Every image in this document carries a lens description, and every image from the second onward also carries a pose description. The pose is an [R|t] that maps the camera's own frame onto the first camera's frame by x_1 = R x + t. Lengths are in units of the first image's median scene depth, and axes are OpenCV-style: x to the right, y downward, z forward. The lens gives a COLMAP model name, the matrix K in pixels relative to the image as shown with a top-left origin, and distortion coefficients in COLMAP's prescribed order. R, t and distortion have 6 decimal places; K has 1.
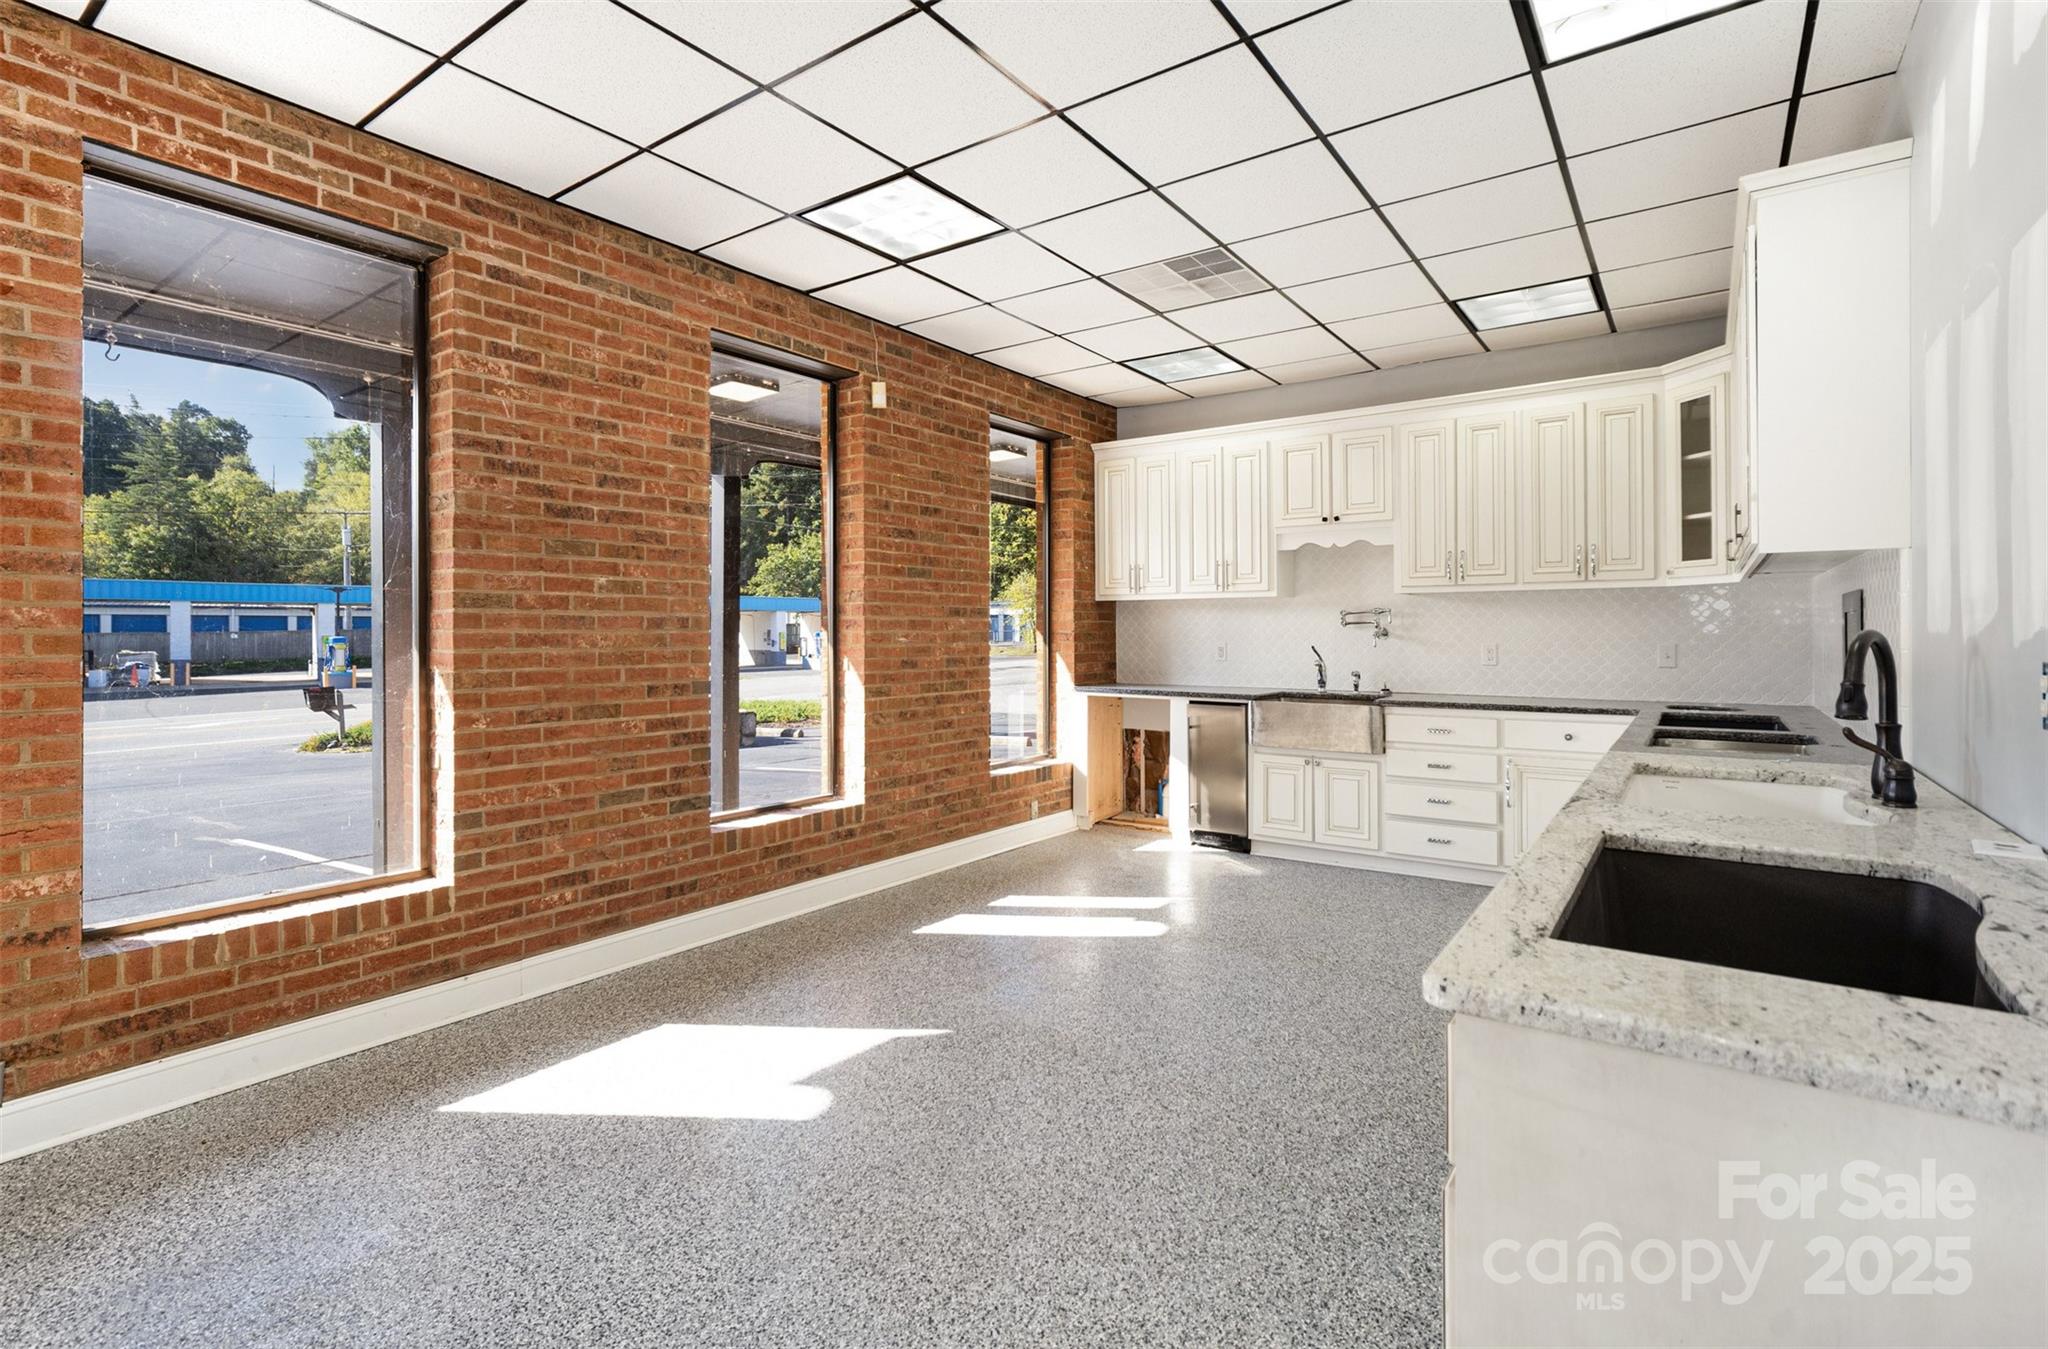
lens RADIAL K [[957.6, 0, 1022.4], [0, 957.6, 626.0], [0, 0, 1]] dist [-0.027385, 0.015254]
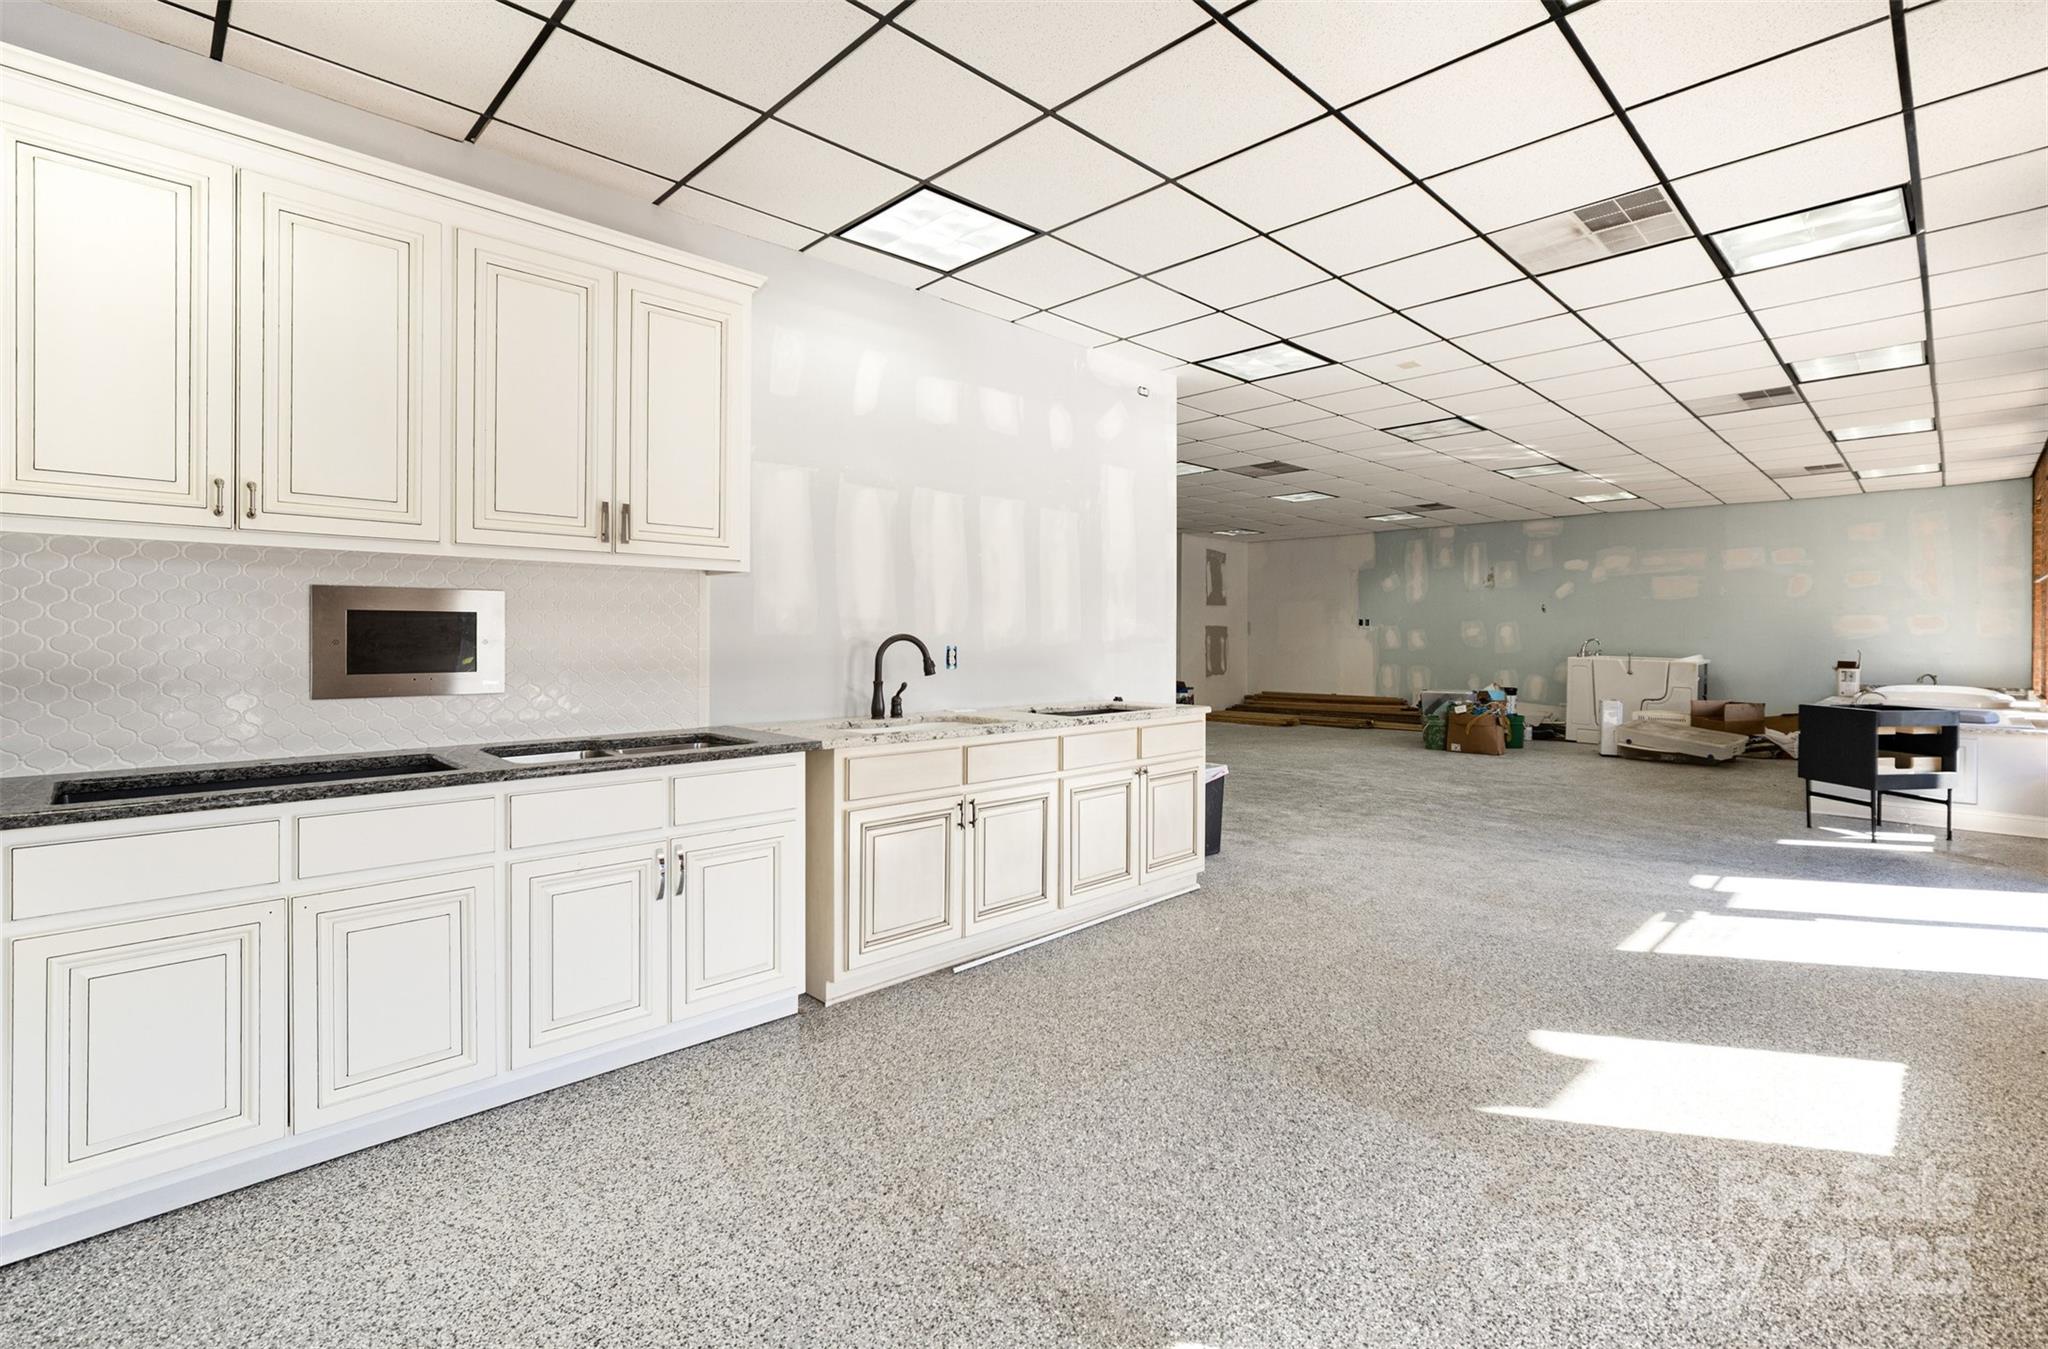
lens RADIAL K [[921.3, 0, 1022.9], [0, 921.3, 642.1], [0, 0, 1]] dist [-0.023900, 0.012661]
pose [[-0.985260, -0.002502, 0.171047, 0.146901], [-0.002710, 0.999996, -0.000986, 0.011565], [-0.171044, -0.001435, -0.985262, 1.494937]]
